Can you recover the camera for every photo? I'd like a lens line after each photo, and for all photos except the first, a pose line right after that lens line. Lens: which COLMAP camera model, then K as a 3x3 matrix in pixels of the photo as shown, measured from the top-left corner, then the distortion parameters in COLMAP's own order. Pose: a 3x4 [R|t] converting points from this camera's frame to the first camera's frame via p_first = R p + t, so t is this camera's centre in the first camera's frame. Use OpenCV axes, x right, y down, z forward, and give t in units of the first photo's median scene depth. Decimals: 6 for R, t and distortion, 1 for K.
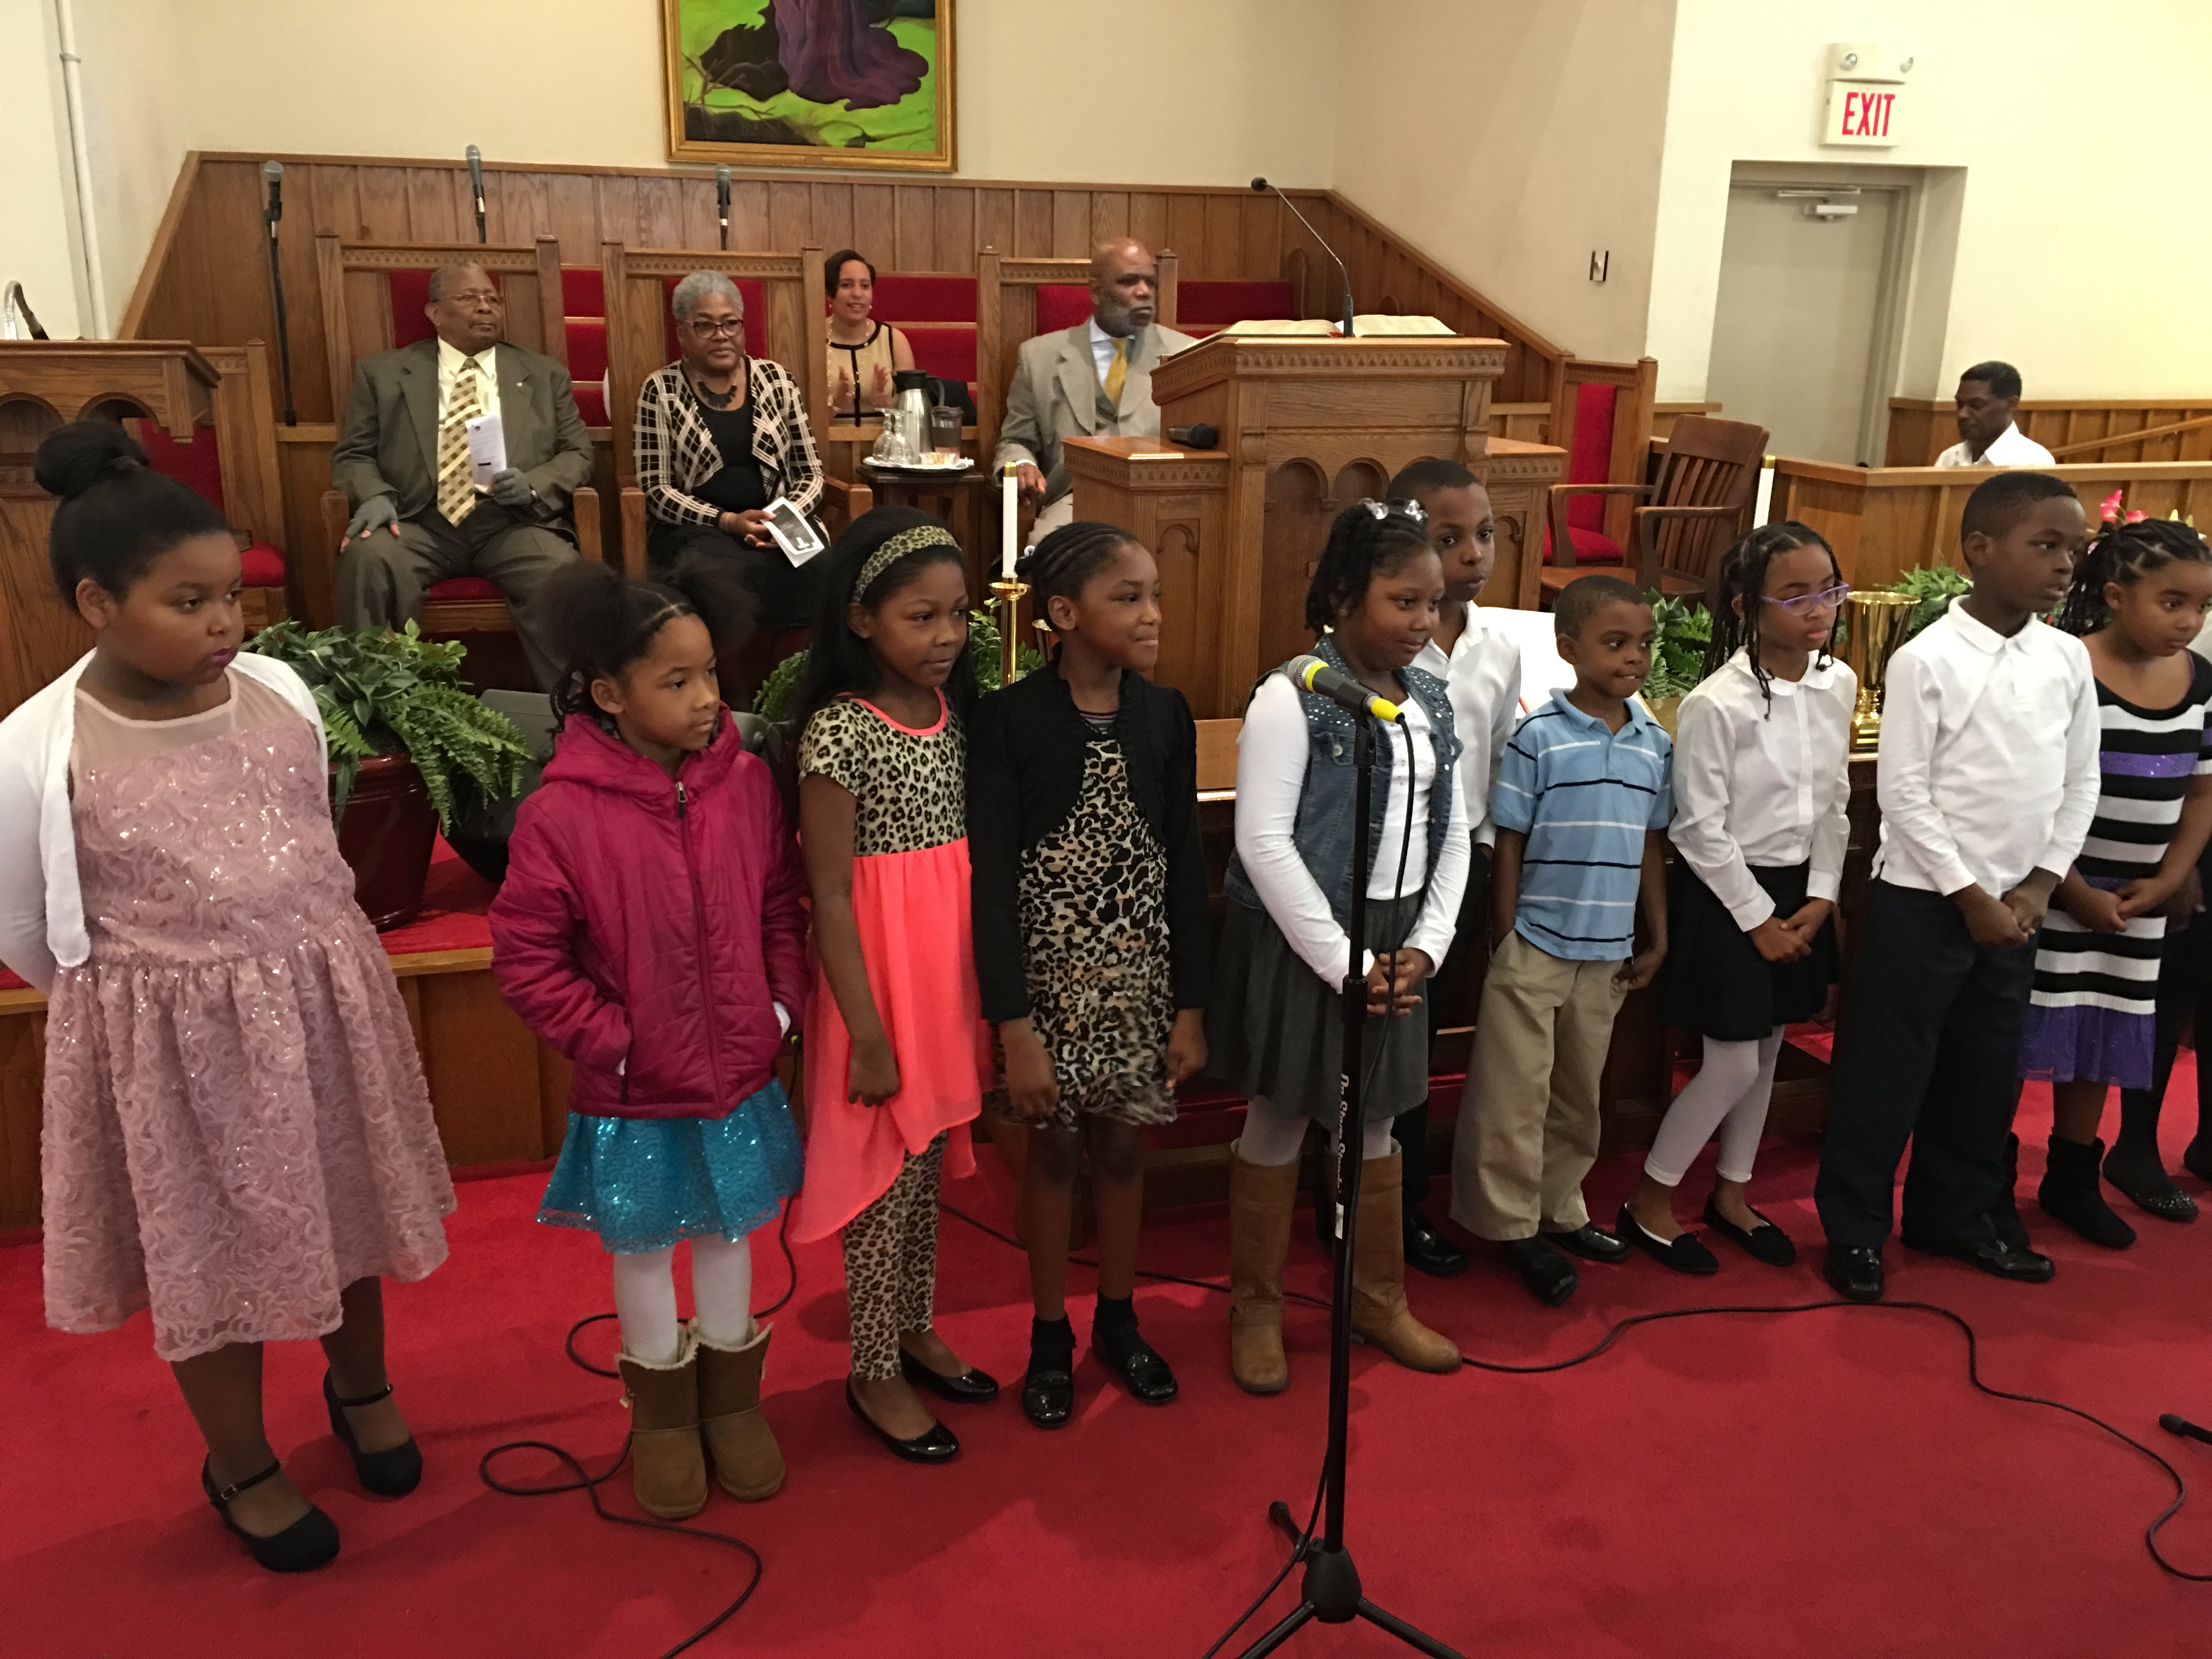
lens RADIAL K [[1888.8, 0, 1083.7], [0, 1888.8, 822.3], [0, 0, 1]] dist [0.079174, -0.105557]
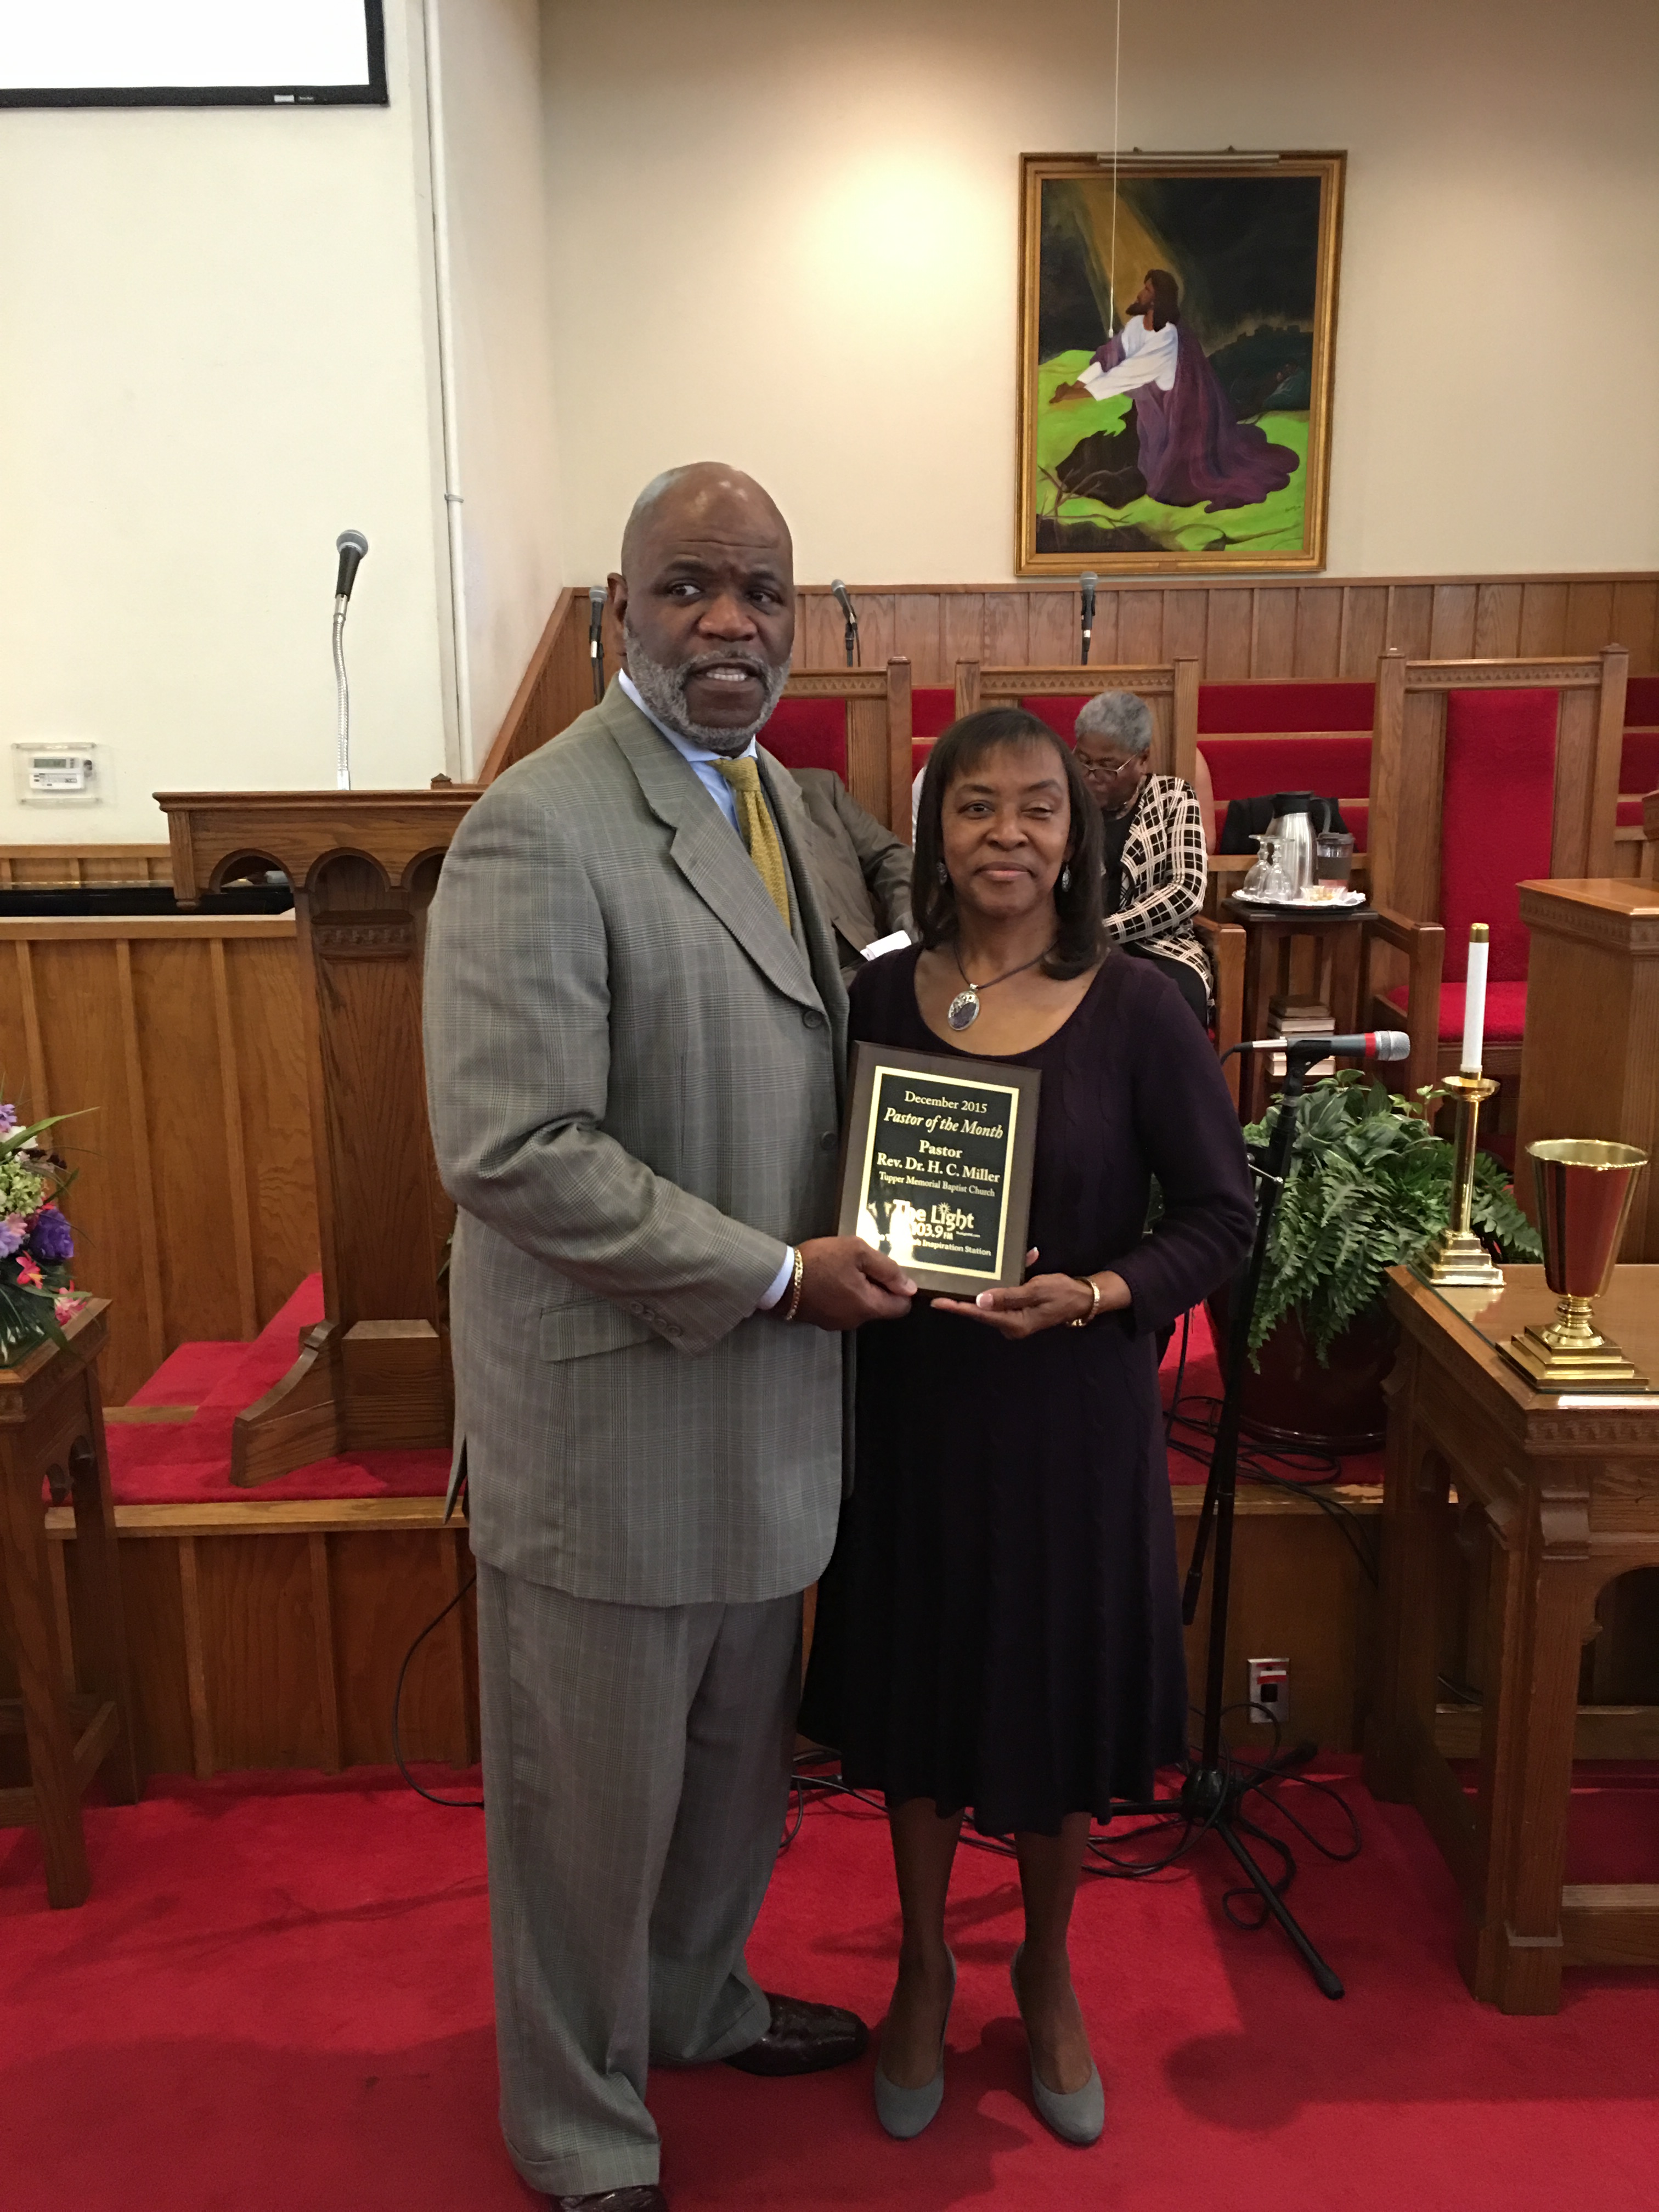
lens RADIAL K [[1888.8, 0, 819.2], [0, 1888.8, 1098.0], [0, 0, 1]] dist [0.079174, -0.105557]
pose [[0.956491, 0.036402, -0.289483, -0.044506], [-0.055256, 0.996831, -0.057221, -0.039567], [0.286483, 0.070727, 0.955471, 0.125947]]
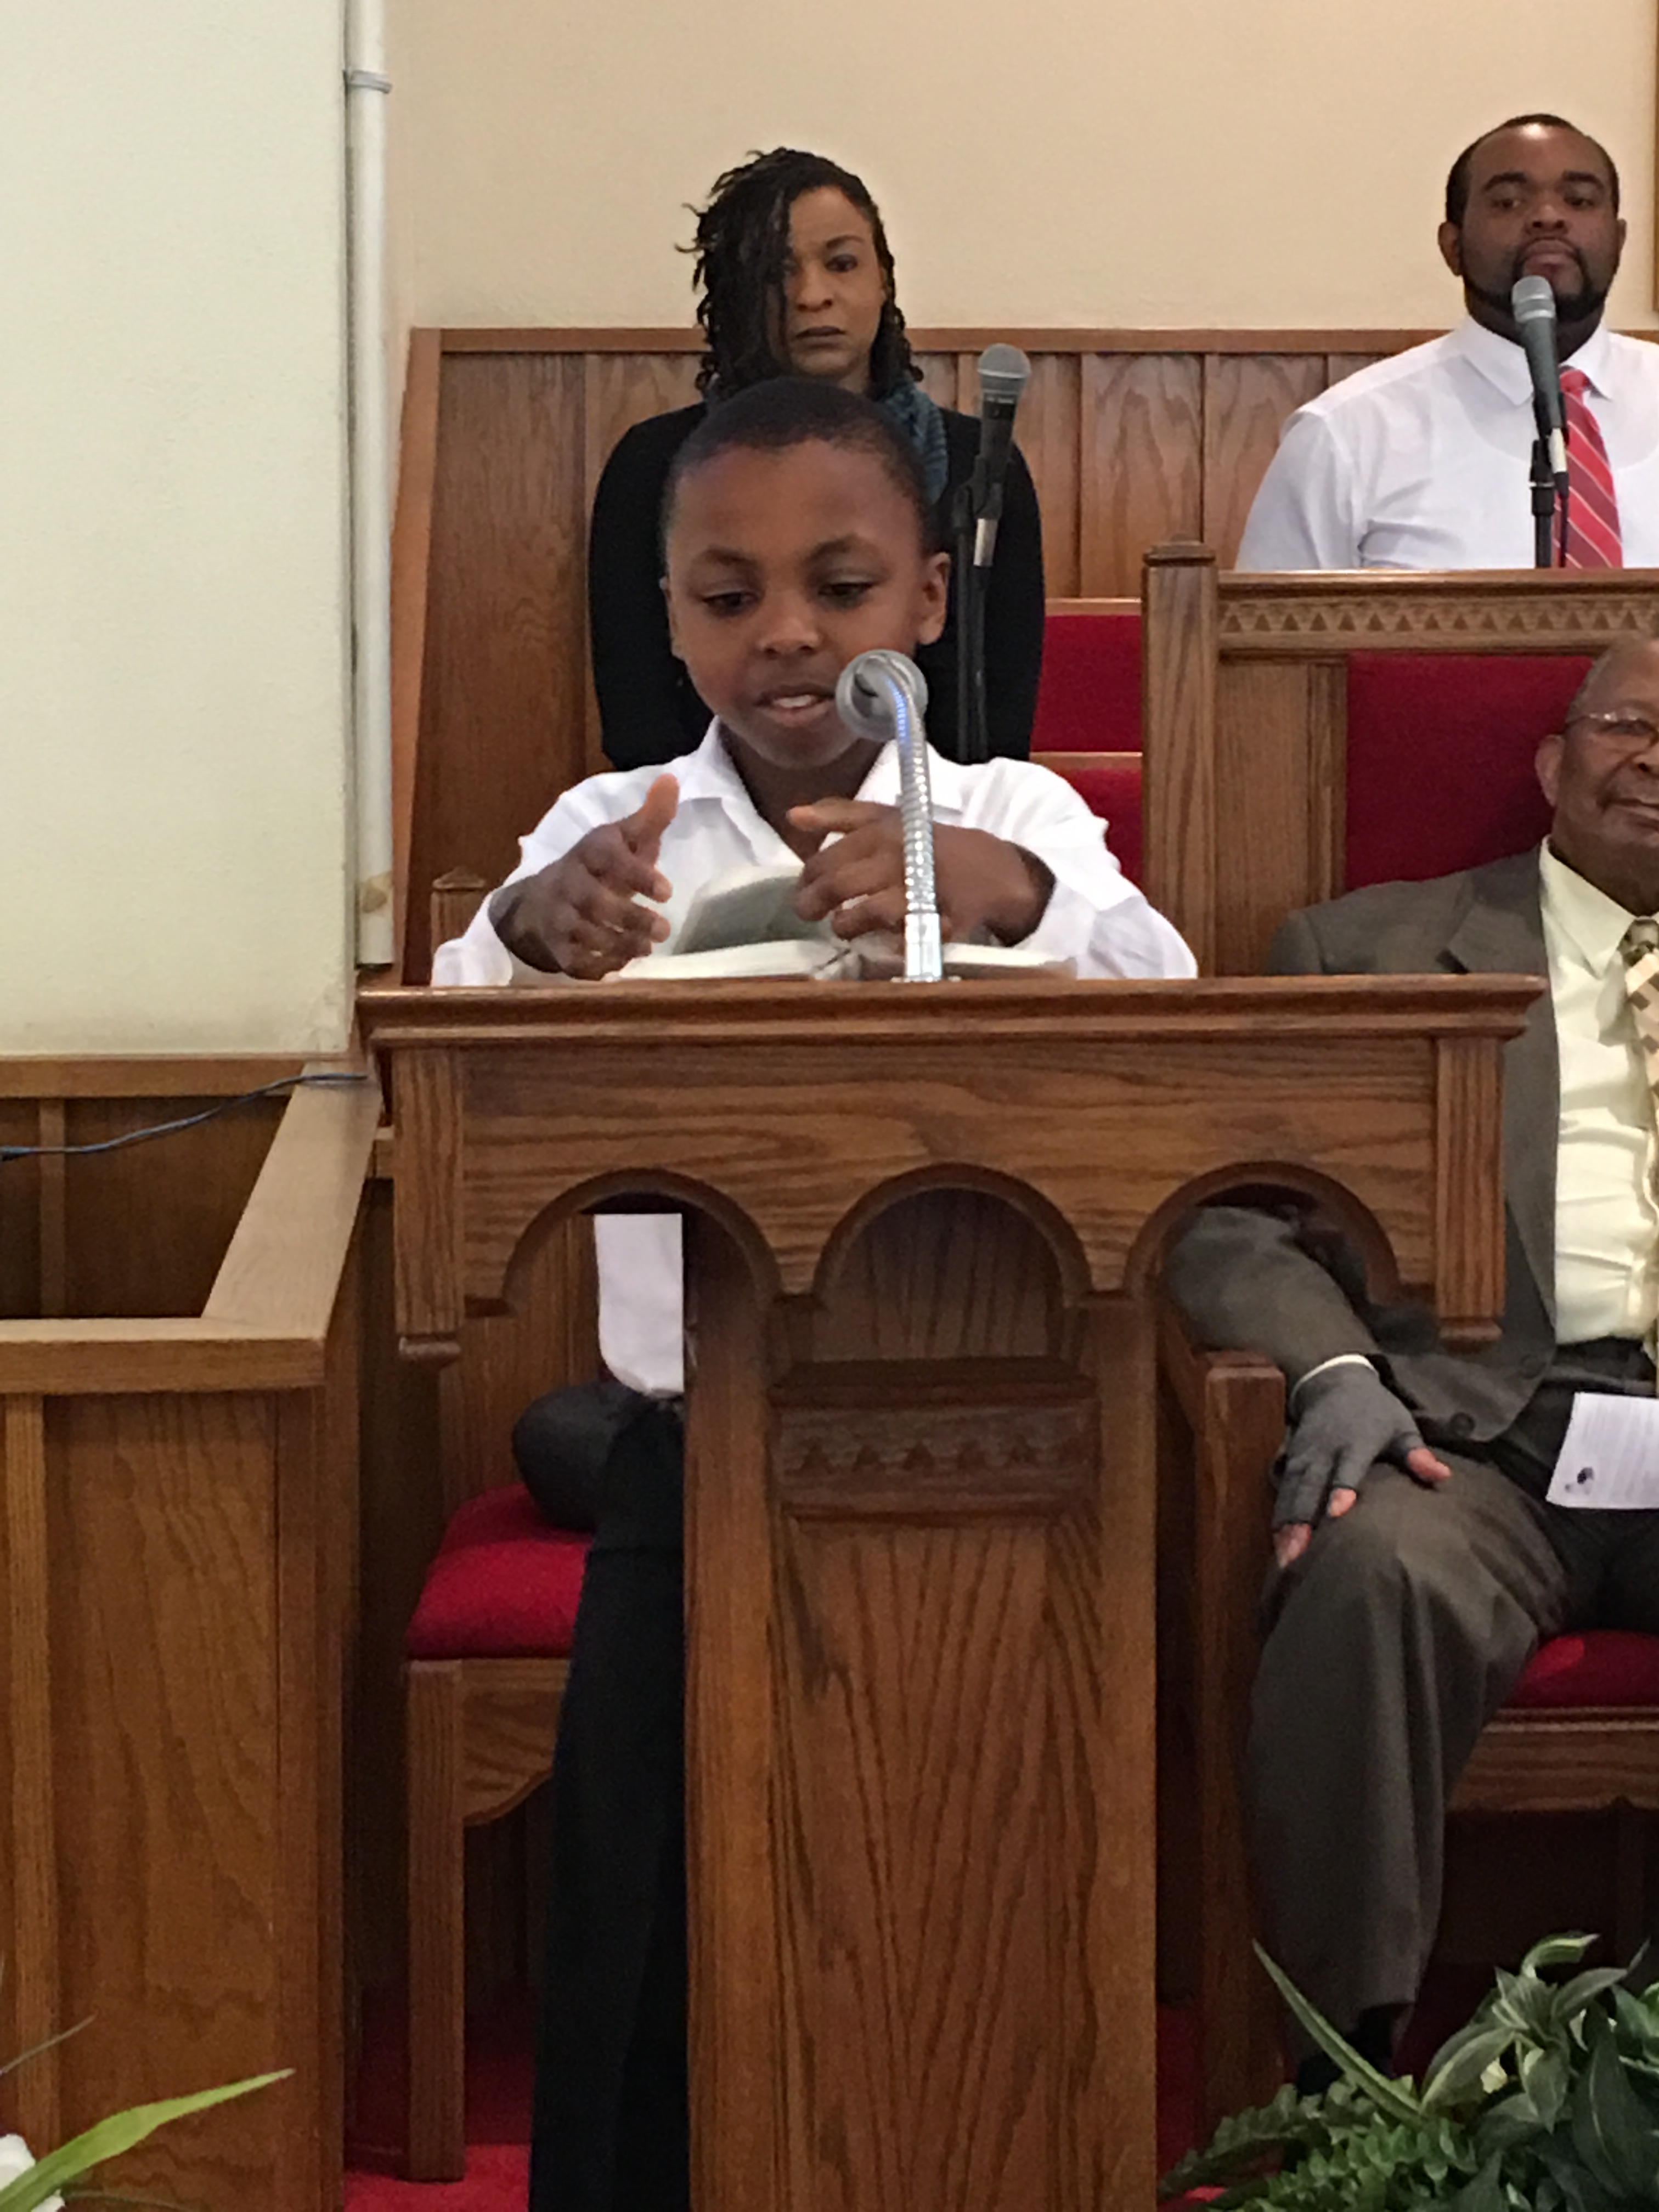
lens RADIAL K [[5093.6, 0, 829.5], [0, 5093.6, 1106.0], [0, 0, 1]] dist [0.048435, 0.187982]
pose [[0.967665, 0.008330, -0.252099, -0.233120], [-0.052988, 0.983866, -0.170882, -0.063436], [0.246609, 0.178714, 0.952494, 0.175884]]
